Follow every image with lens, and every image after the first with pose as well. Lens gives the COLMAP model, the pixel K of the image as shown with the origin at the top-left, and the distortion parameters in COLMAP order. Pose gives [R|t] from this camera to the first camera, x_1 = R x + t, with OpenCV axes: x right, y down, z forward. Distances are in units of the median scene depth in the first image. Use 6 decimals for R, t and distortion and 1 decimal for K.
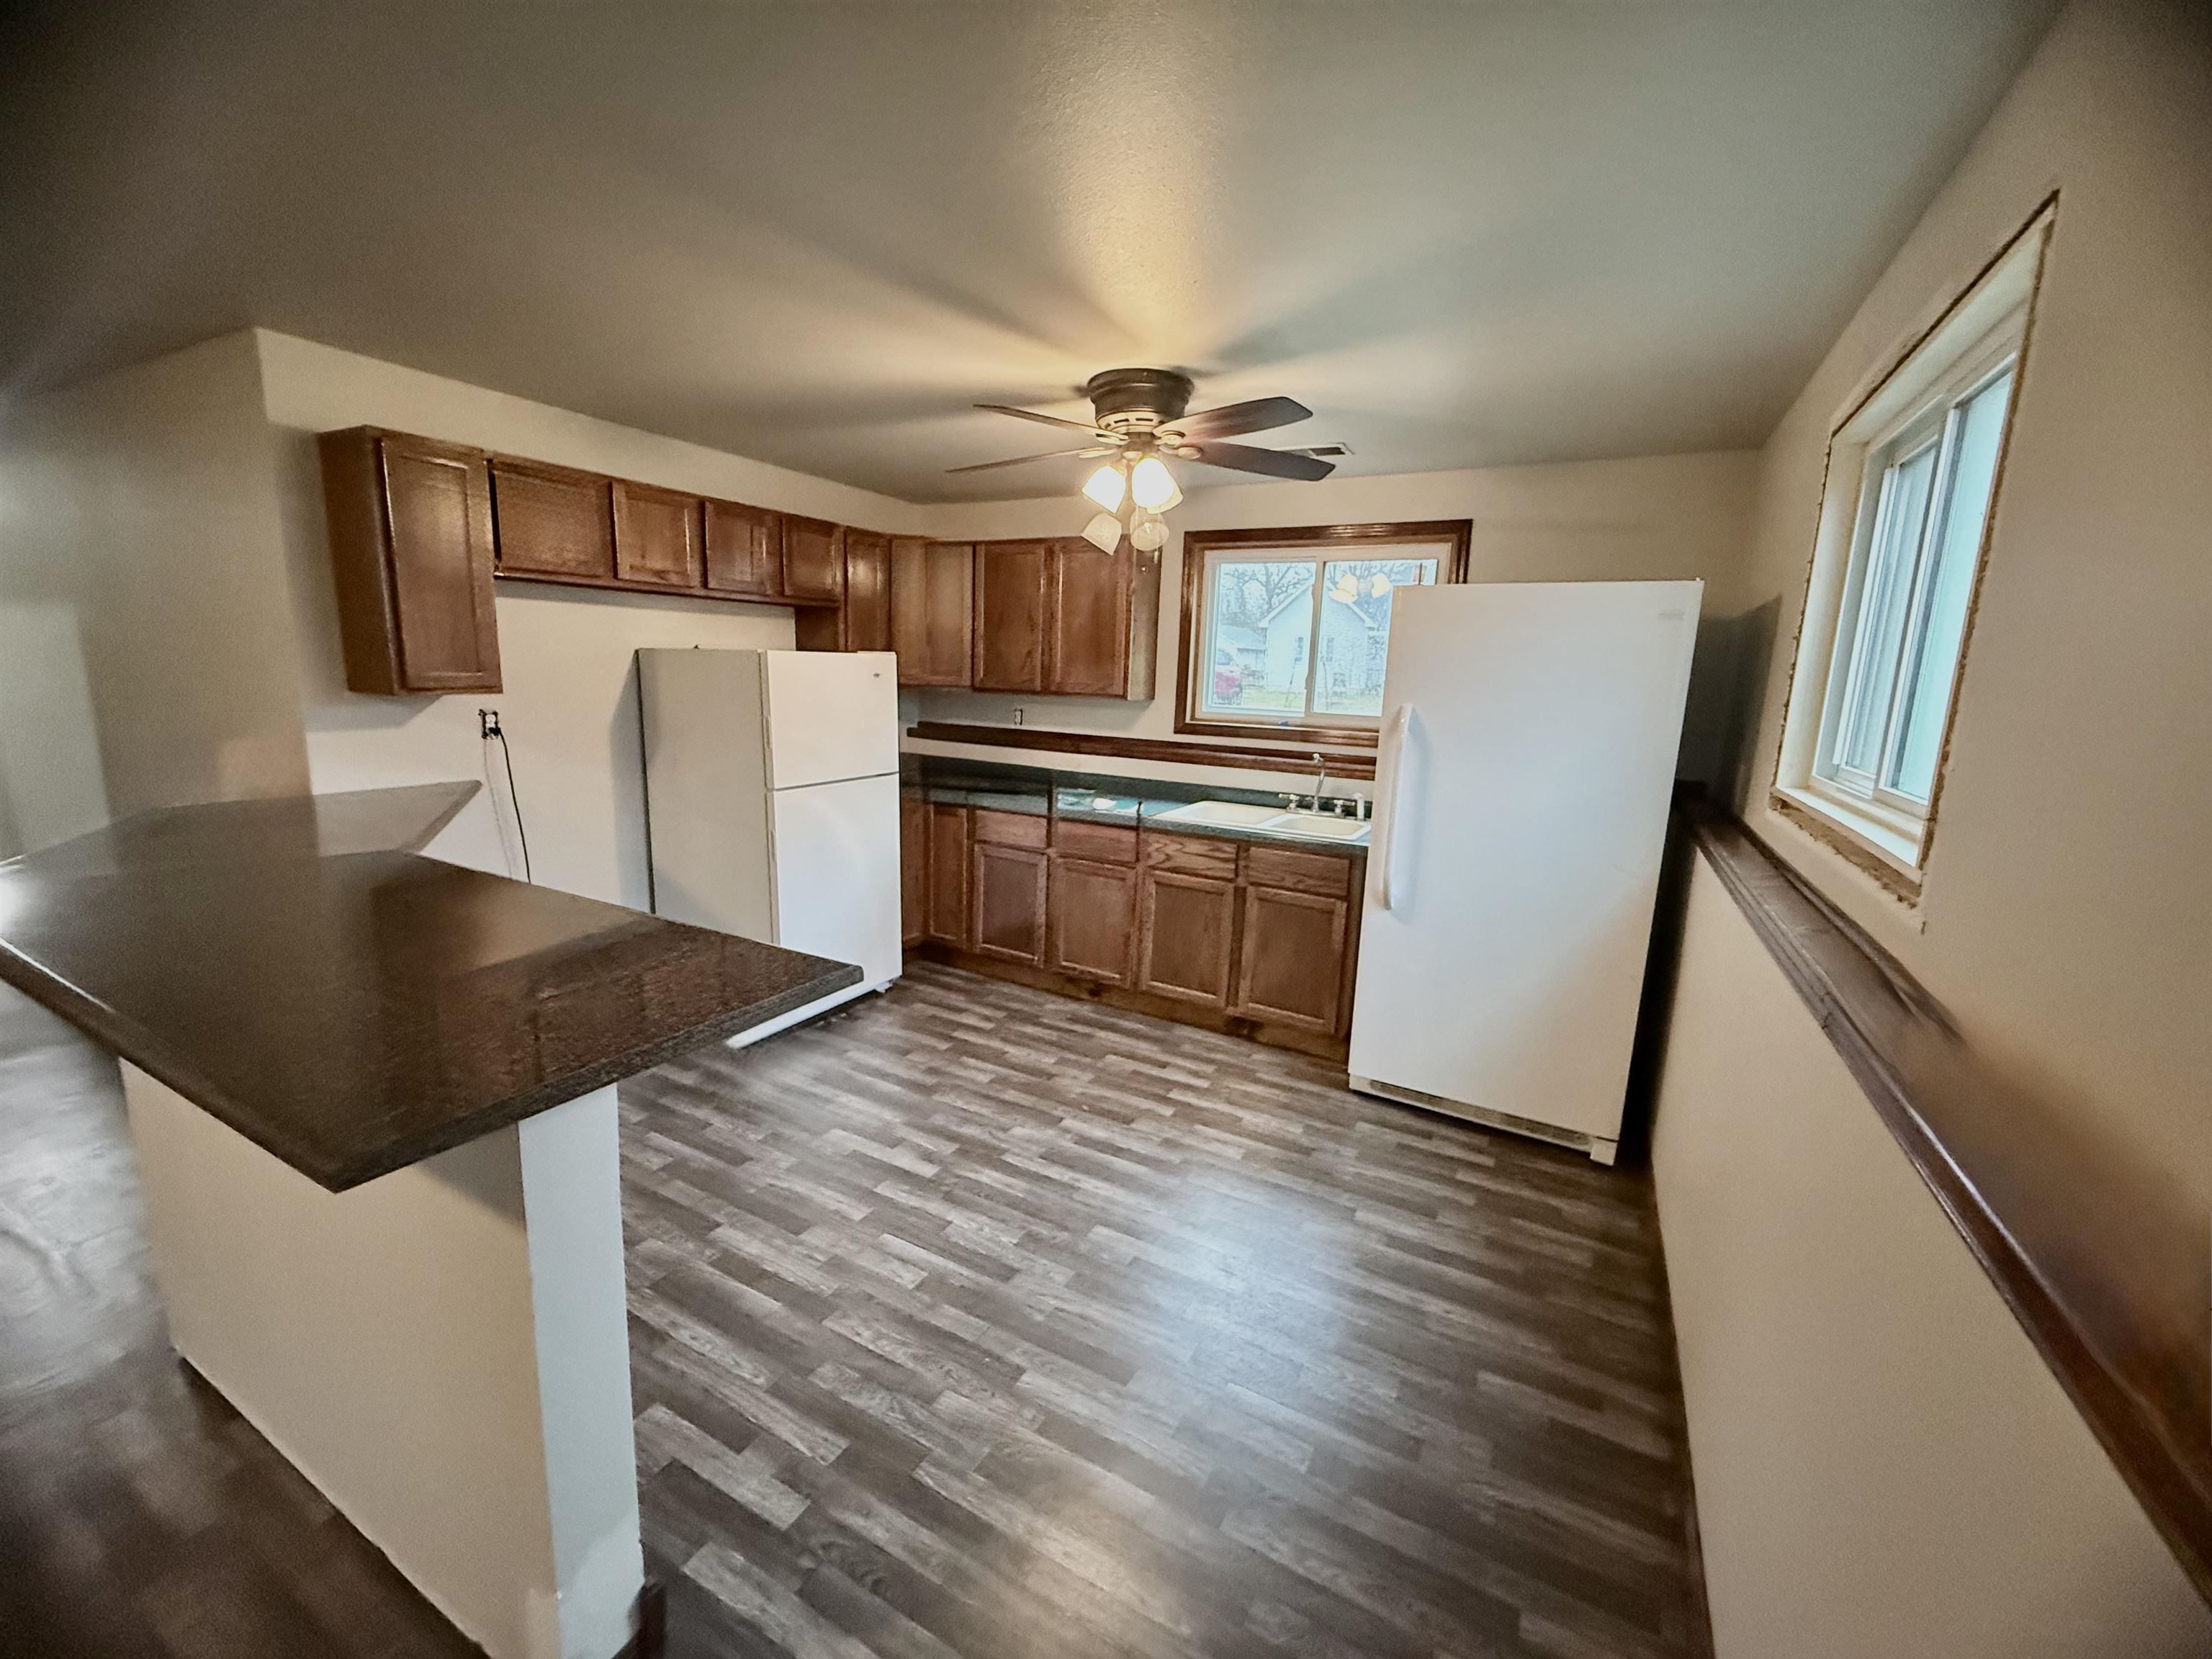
lens RADIAL K [[882.3, 0, 1104.6], [0, 882.3, 829.3], [0, 0, 1]] dist [0.001215, -0.000364]
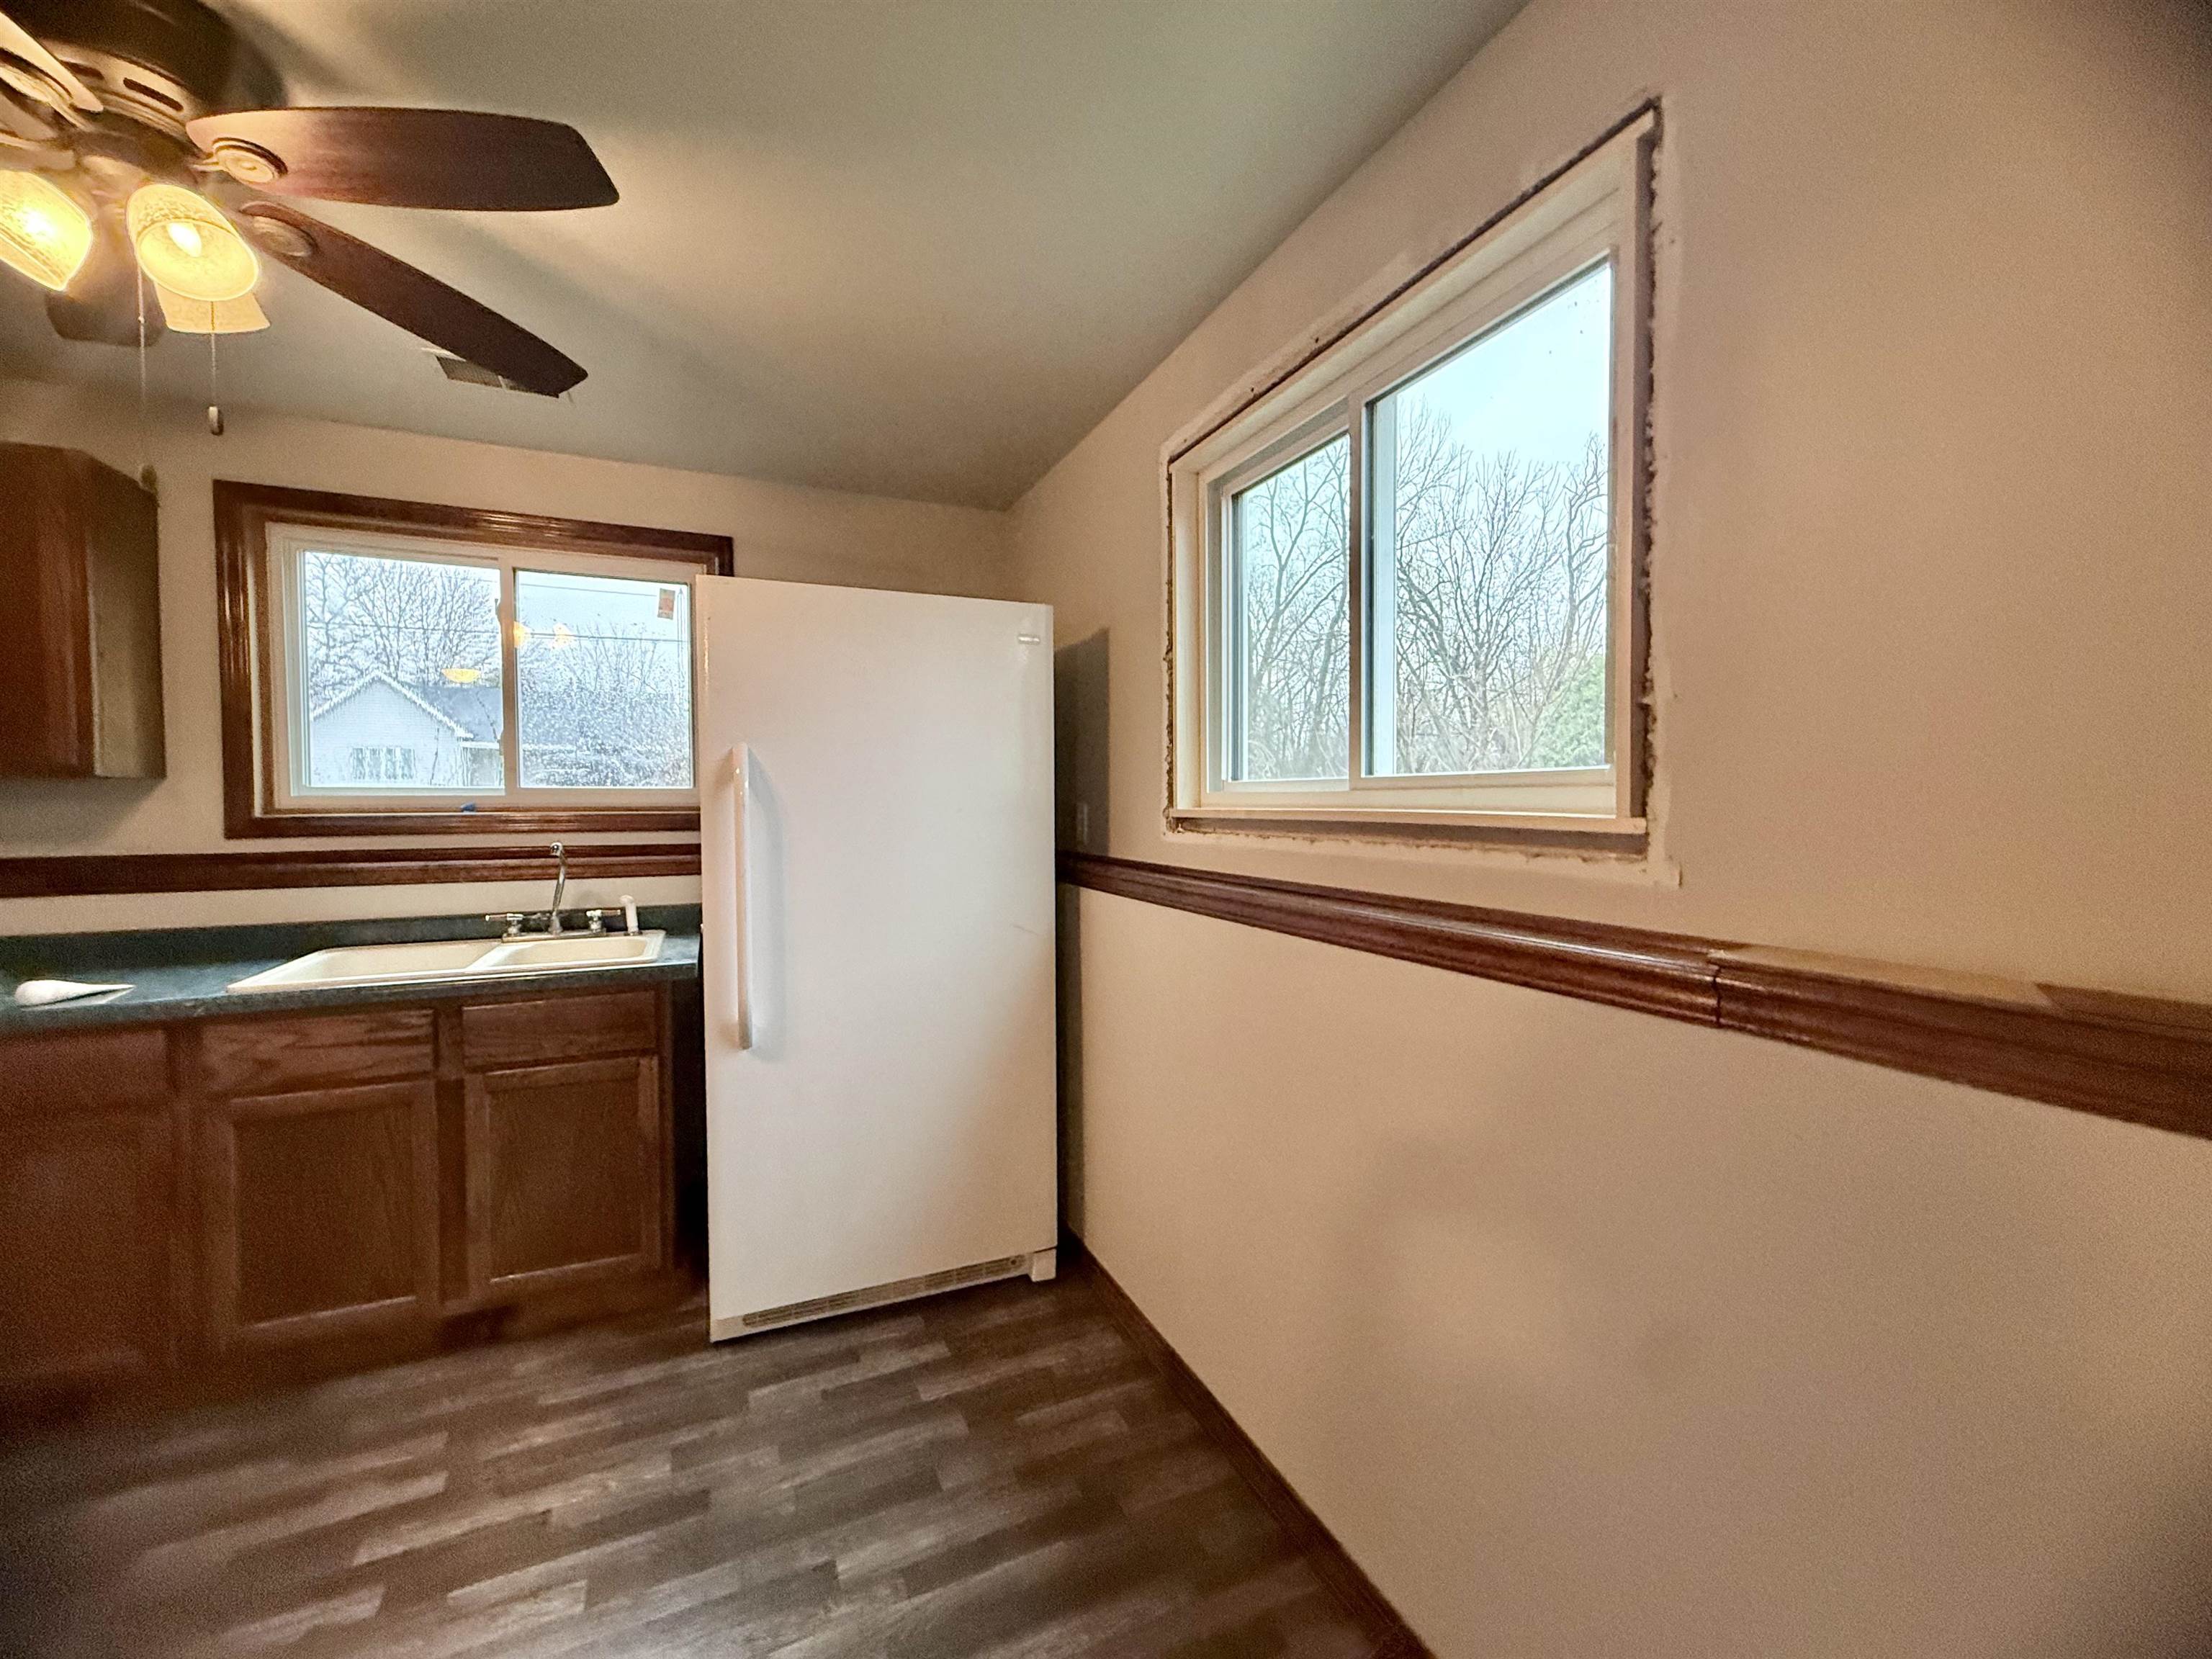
lens RADIAL K [[879.9, 0, 1106.0], [0, 879.9, 829.5], [0, 0, 1]] dist [0.002492, 0.000556]
pose [[0.603292, -0.064844, 0.794880, -0.034592], [0.168052, 0.984646, -0.047223, 0.004161], [-0.779614, 0.162071, 0.604926, 0.324471]]
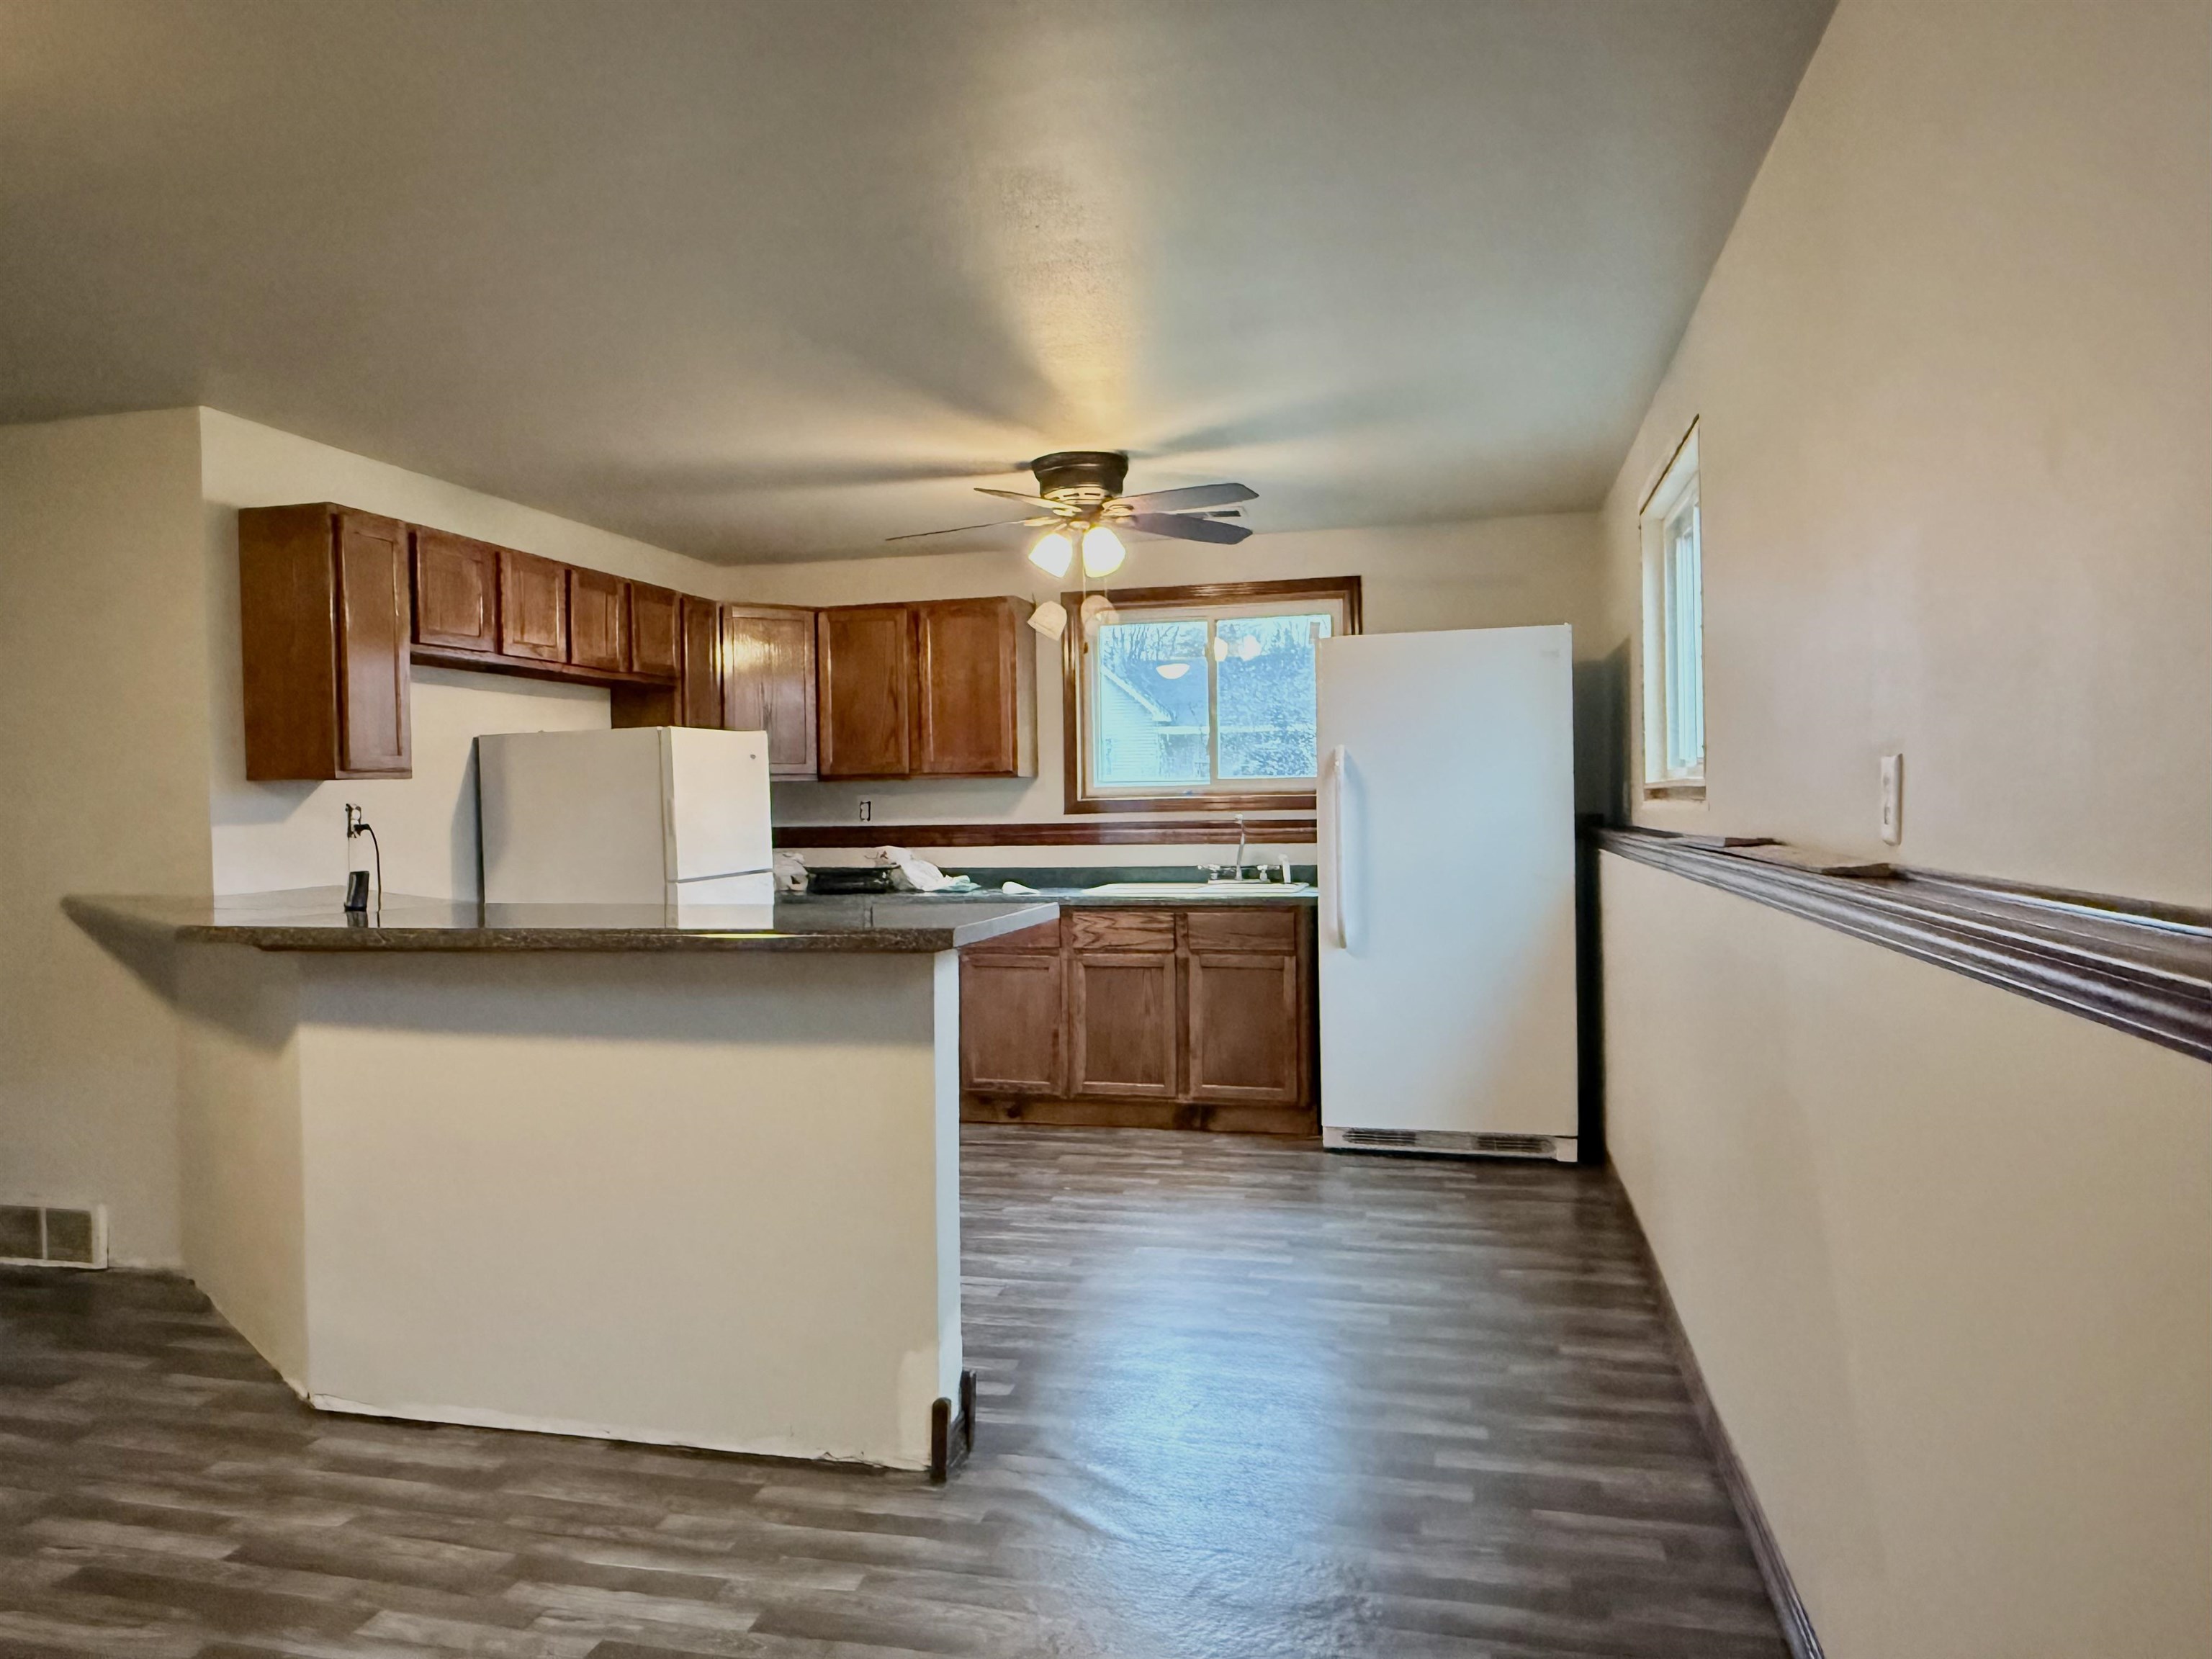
lens RADIAL K [[1420.7, 0, 1106.0], [0, 1420.7, 829.5], [0, 0, 1]] dist [0.005964, 0.001225]
pose [[0.965779, -0.059823, 0.252371, -0.317946], [0.099182, 0.984265, -0.146238, 0.155681], [-0.239652, 0.166265, 0.956516, -0.475168]]
